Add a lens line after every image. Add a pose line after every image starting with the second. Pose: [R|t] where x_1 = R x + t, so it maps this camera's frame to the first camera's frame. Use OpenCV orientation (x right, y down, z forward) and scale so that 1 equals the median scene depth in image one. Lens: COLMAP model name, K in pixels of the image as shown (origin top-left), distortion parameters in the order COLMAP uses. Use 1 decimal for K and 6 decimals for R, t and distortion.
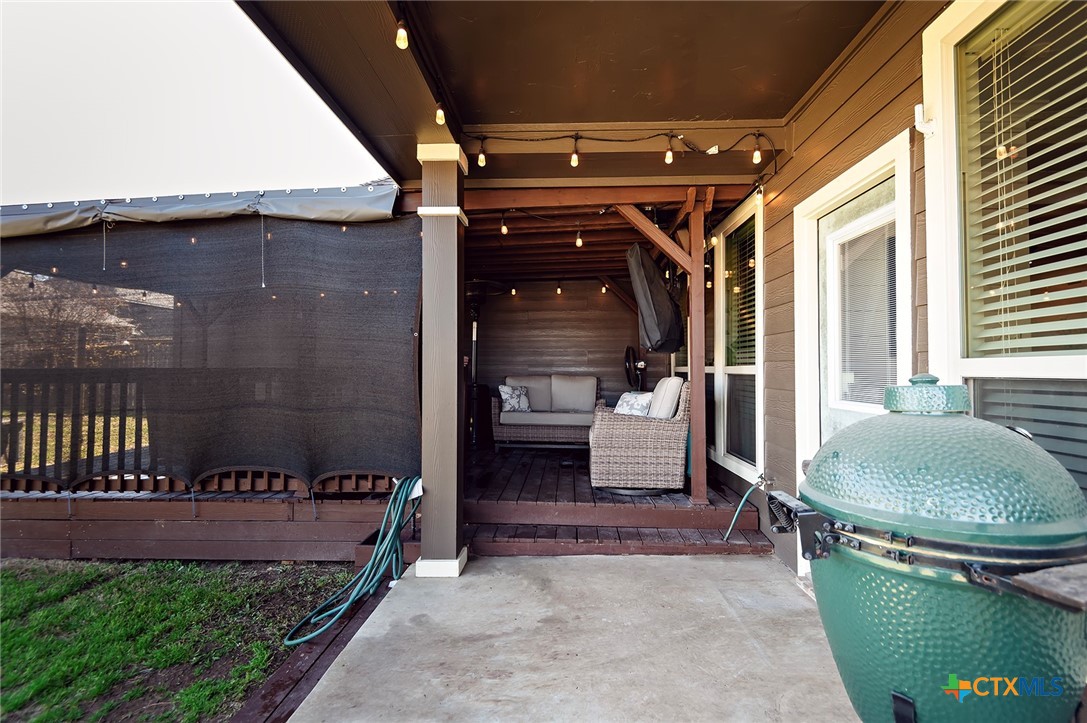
lens RADIAL K [[492.2, 0, 543.5], [0, 492.2, 361.5], [0, 0, 1]] dist [-0.001517, -0.000262]
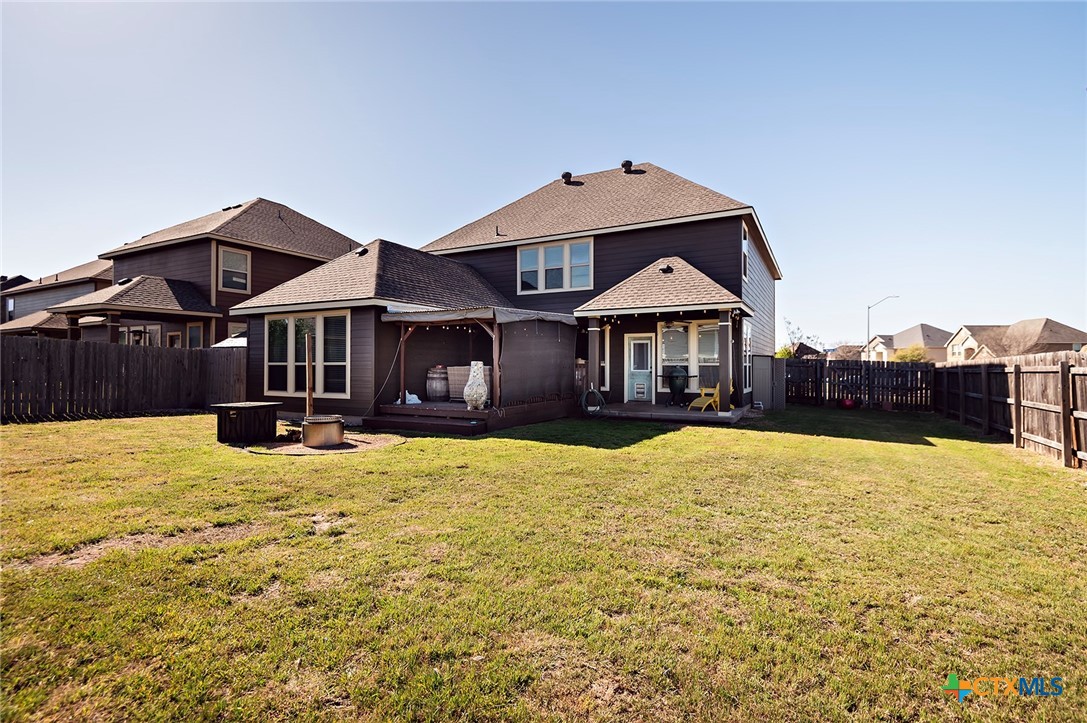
lens RADIAL K [[492.2, 0, 543.5], [0, 492.2, 361.5], [0, 0, 1]] dist [-0.001517, -0.000262]
pose [[0.460313, 0.005435, 0.887740, -4.755102], [-0.023808, 0.999697, 0.006224, -0.028897], [-0.887438, -0.024001, 0.460303, -0.678191]]
